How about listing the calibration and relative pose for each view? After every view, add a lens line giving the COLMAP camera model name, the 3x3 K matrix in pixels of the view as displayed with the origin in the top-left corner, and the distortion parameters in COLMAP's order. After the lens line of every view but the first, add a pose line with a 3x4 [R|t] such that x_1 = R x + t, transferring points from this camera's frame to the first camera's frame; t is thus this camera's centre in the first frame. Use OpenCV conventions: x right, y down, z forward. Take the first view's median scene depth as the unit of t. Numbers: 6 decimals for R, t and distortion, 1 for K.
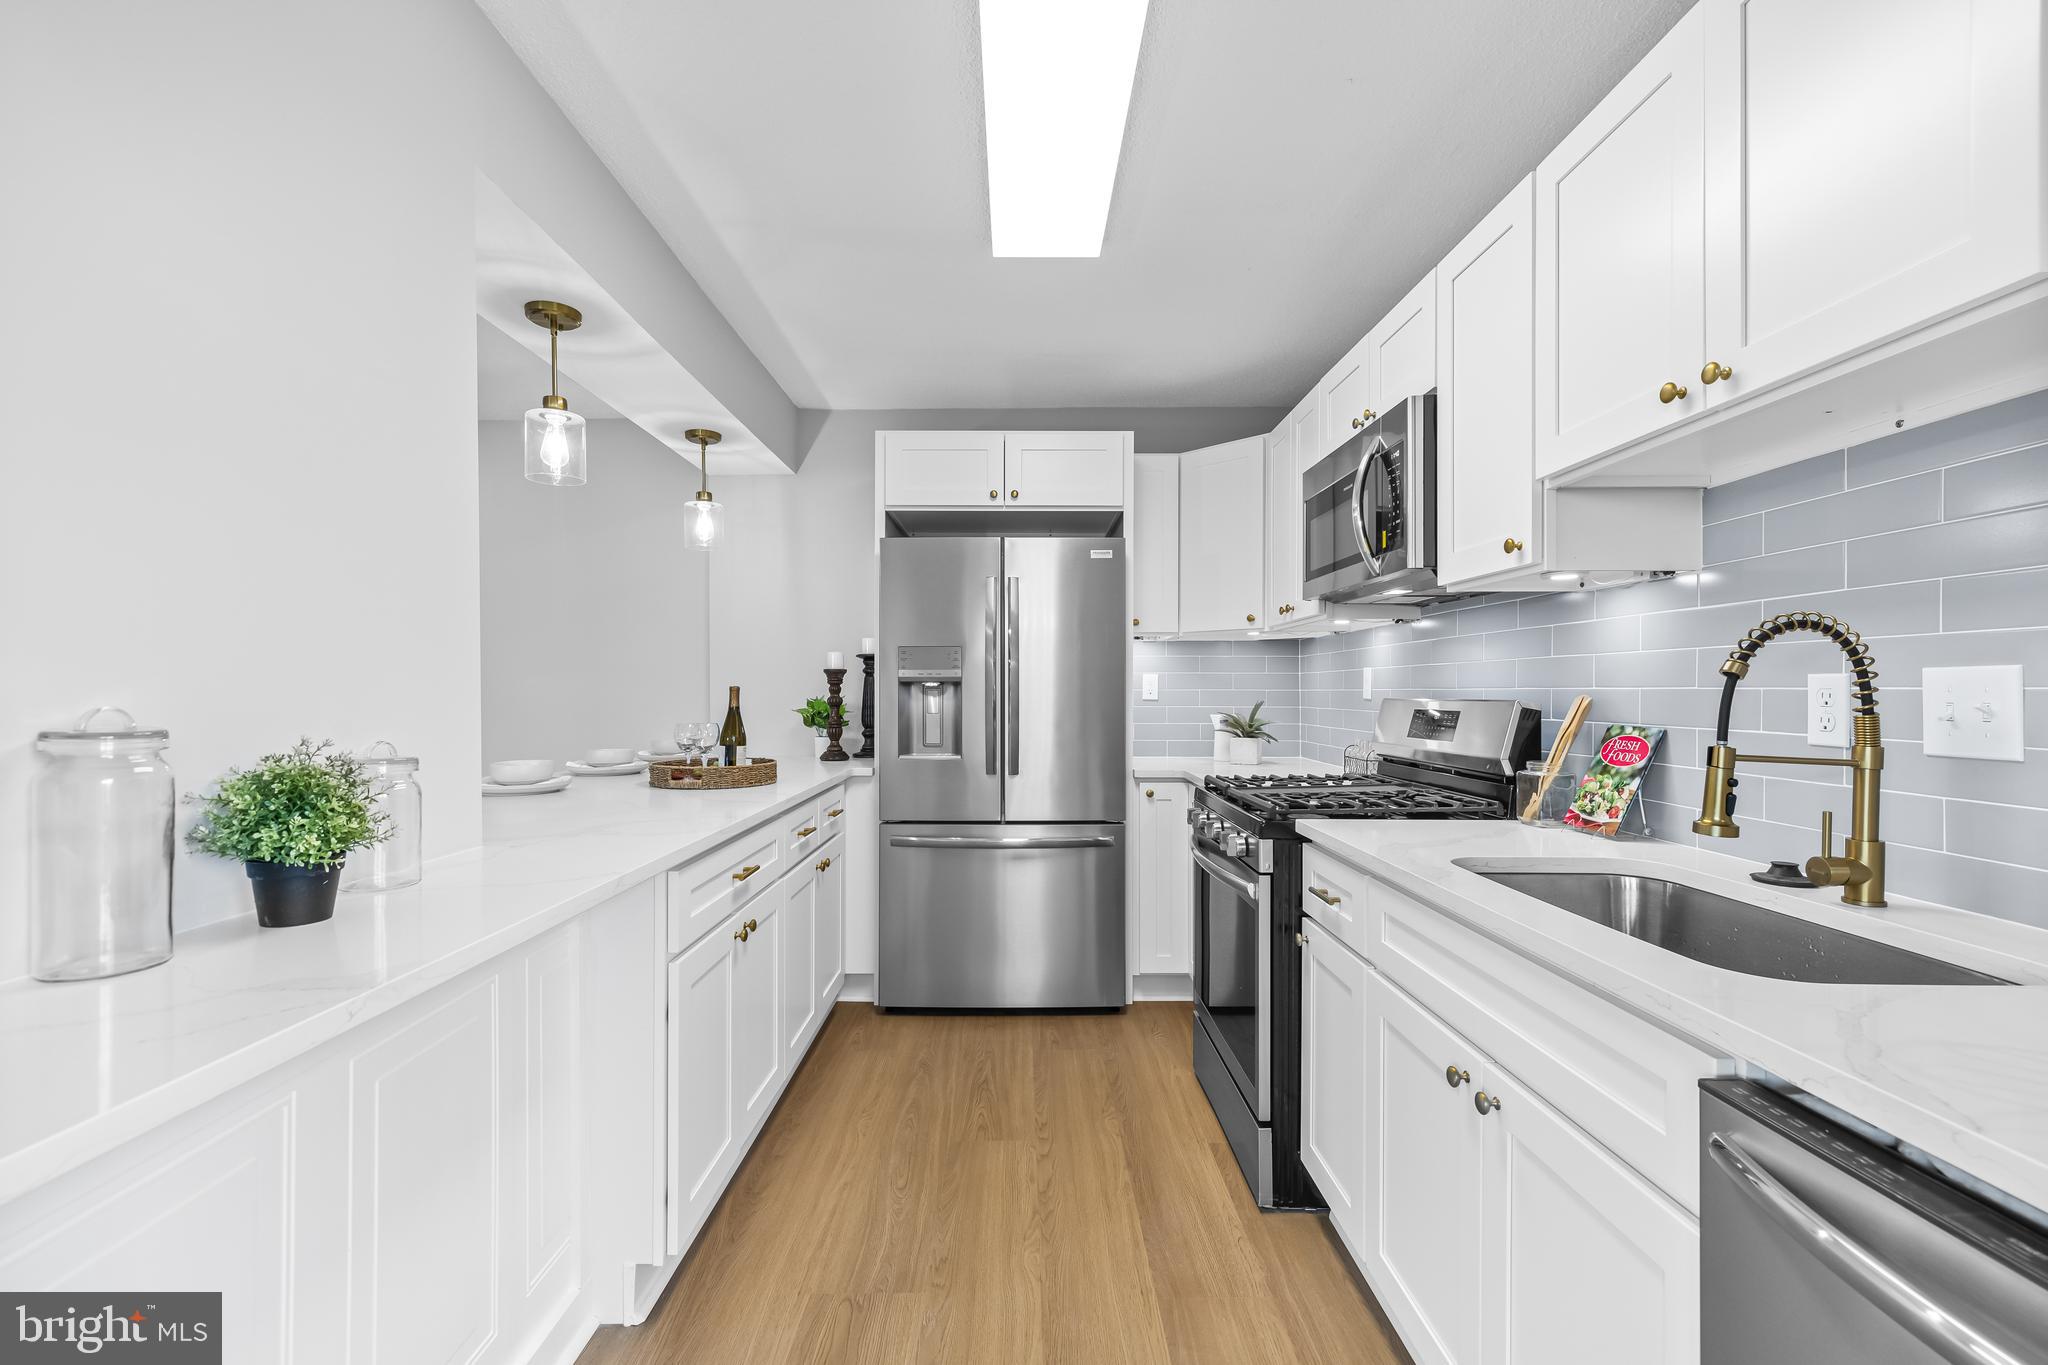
lens RADIAL K [[895.0, 0, 1029.3], [0, 895.0, 690.3], [0, 0, 1]] dist [0.002323, -0.000295]
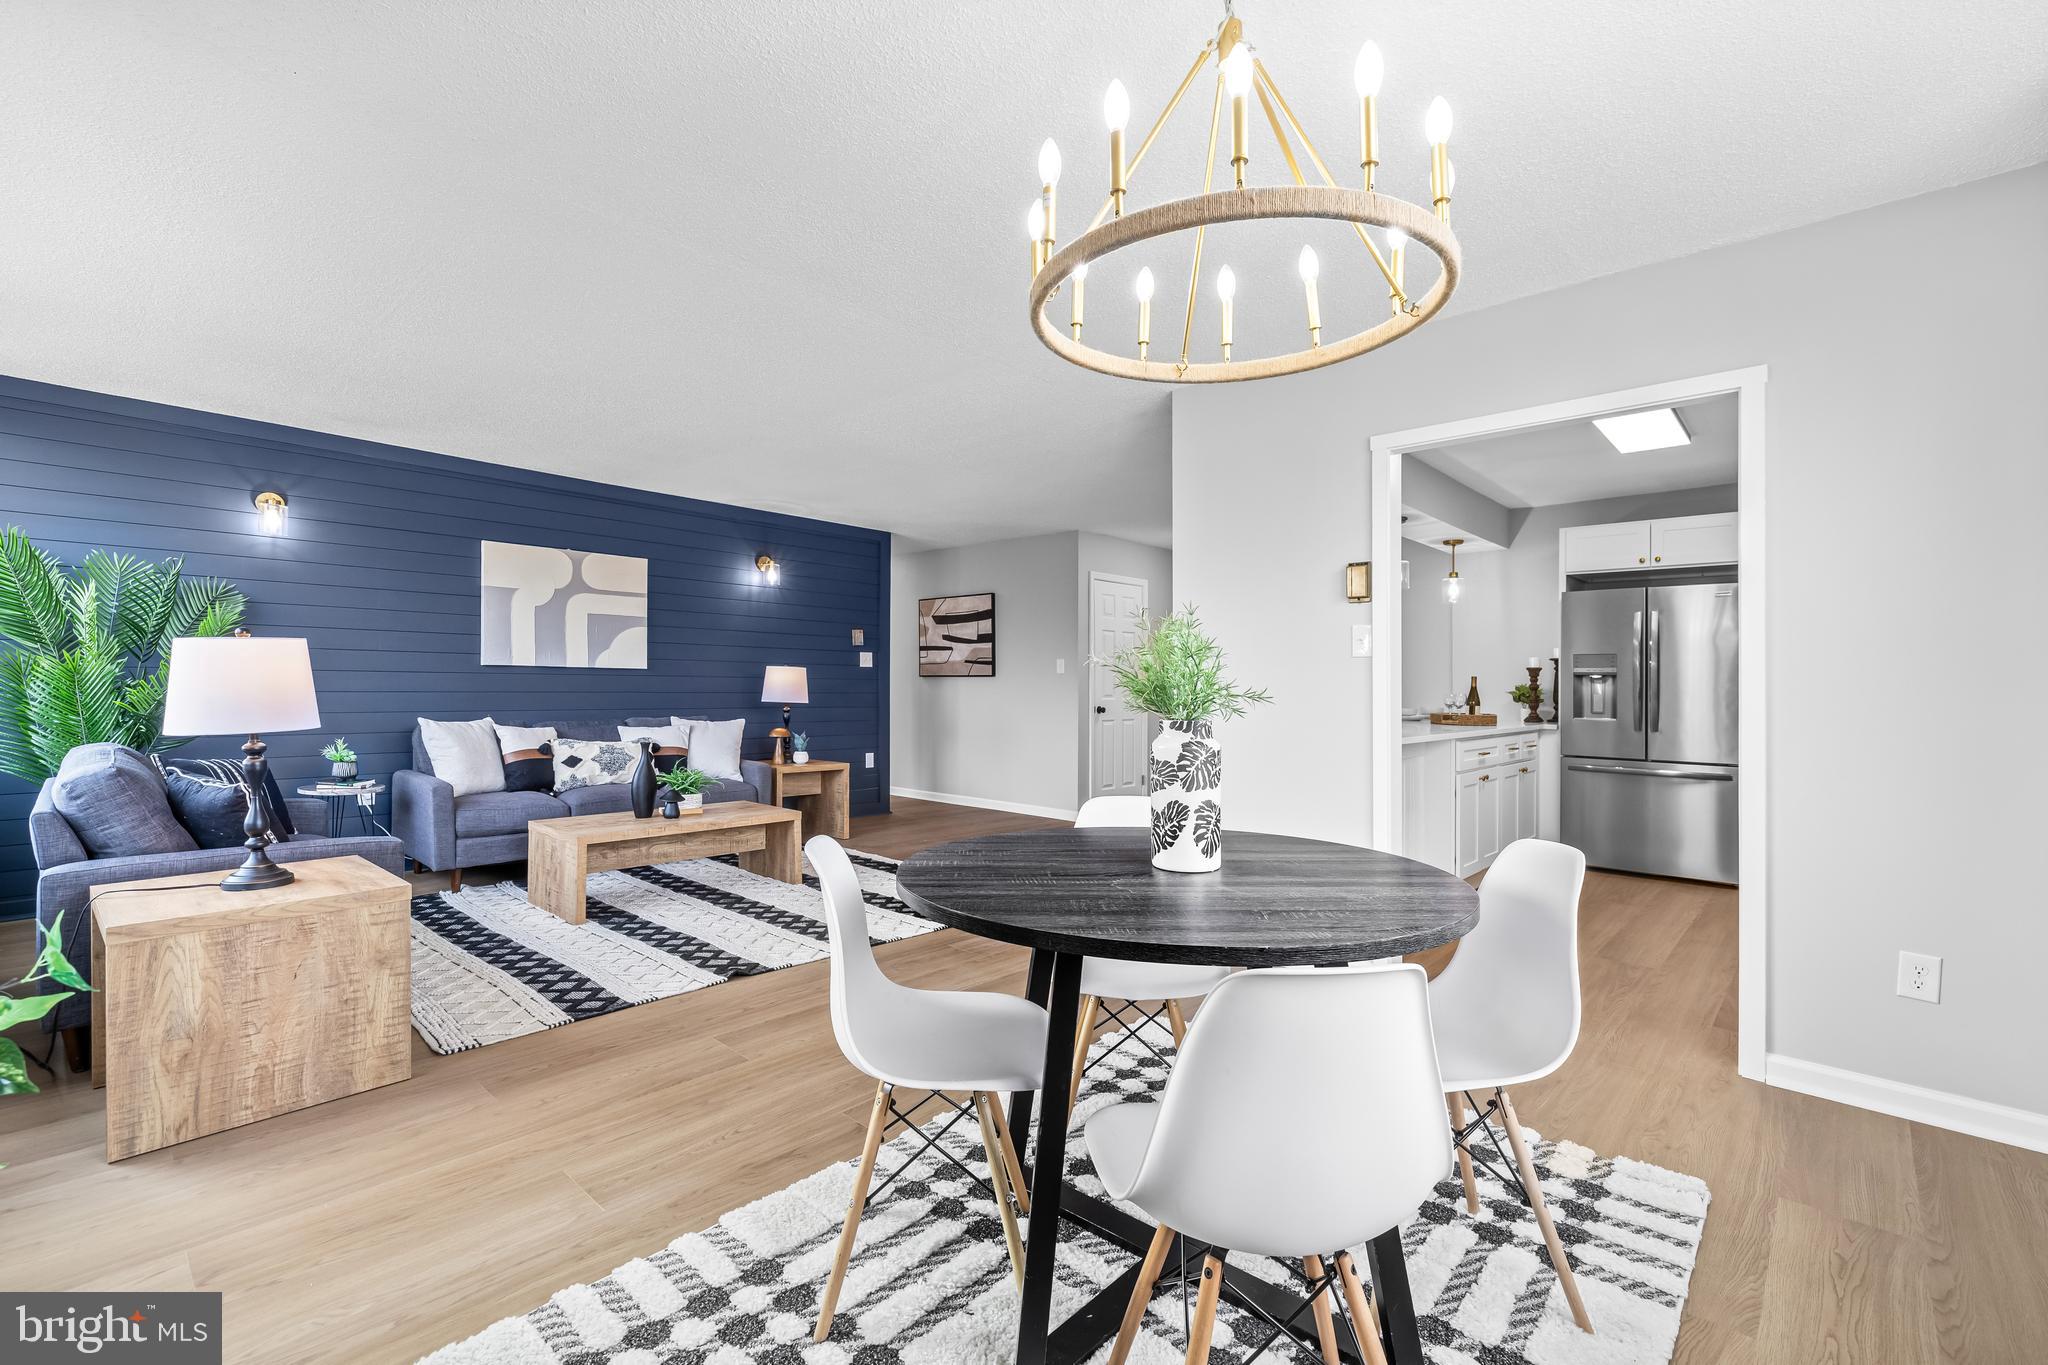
lens RADIAL K [[895.0, 0, 1013.2], [0, 895.0, 669.5], [0, 0, 1]] dist [0.002323, -0.000295]
pose [[0.724160, -0.004187, -0.689619, 0.345774], [-0.011276, 0.999776, -0.017911, 0.030513], [0.689540, 0.020746, 0.723951, -1.312034]]
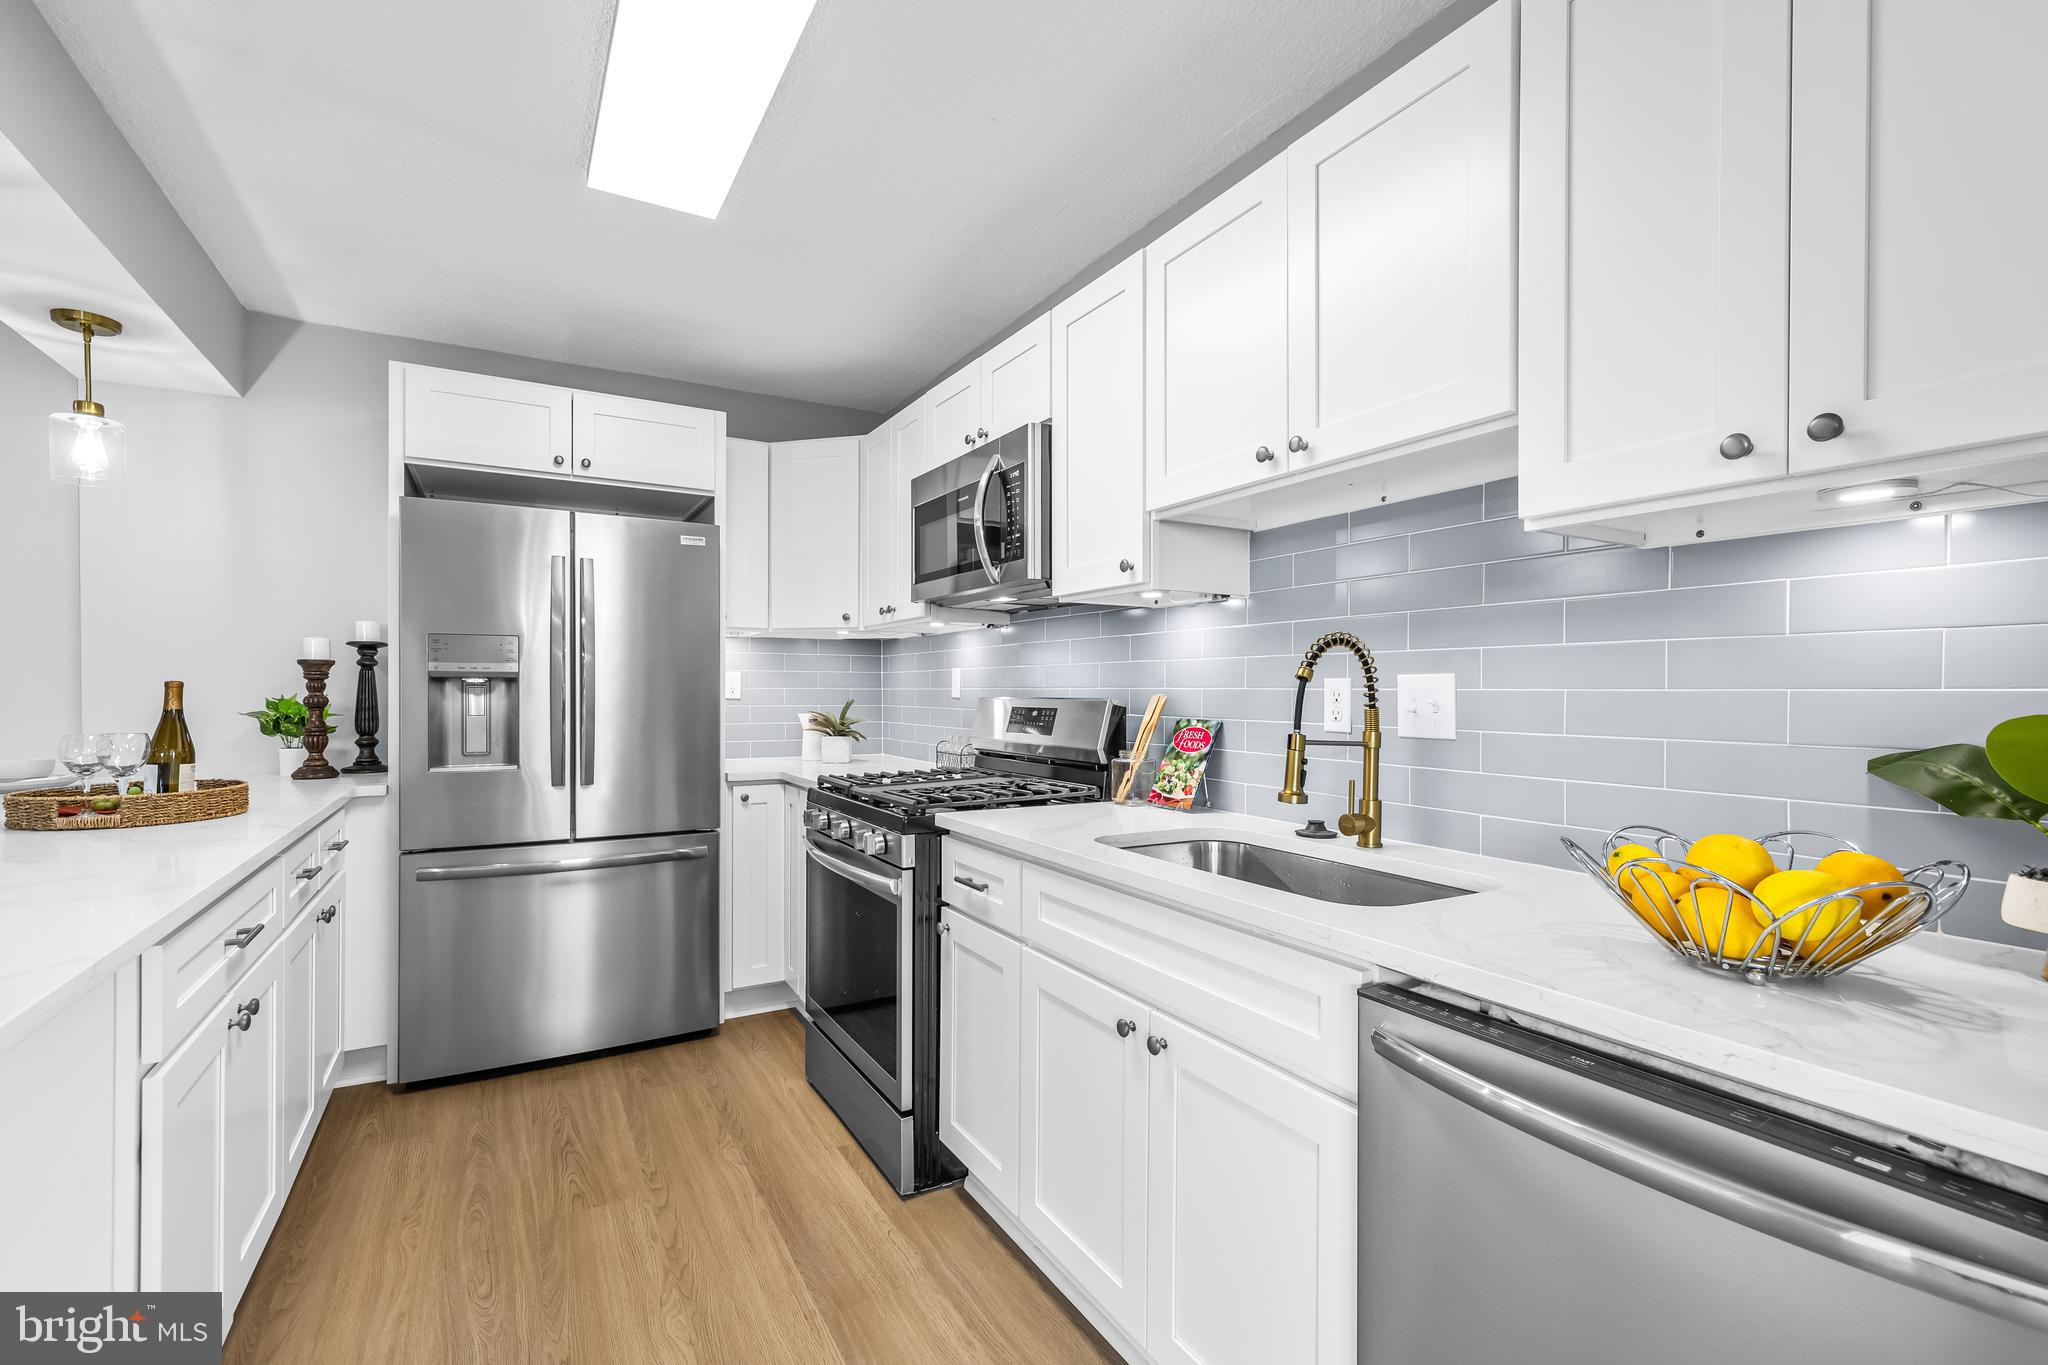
lens RADIAL K [[895.0, 0, 1029.5], [0, 895.0, 691.7], [0, 0, 1]] dist [0.002323, -0.000295]
pose [[0.866071, 0.001886, 0.499918, -0.105466], [-0.003314, 0.999993, 0.001968, 0.000296], [-0.499910, -0.003361, 0.866071, 0.037824]]
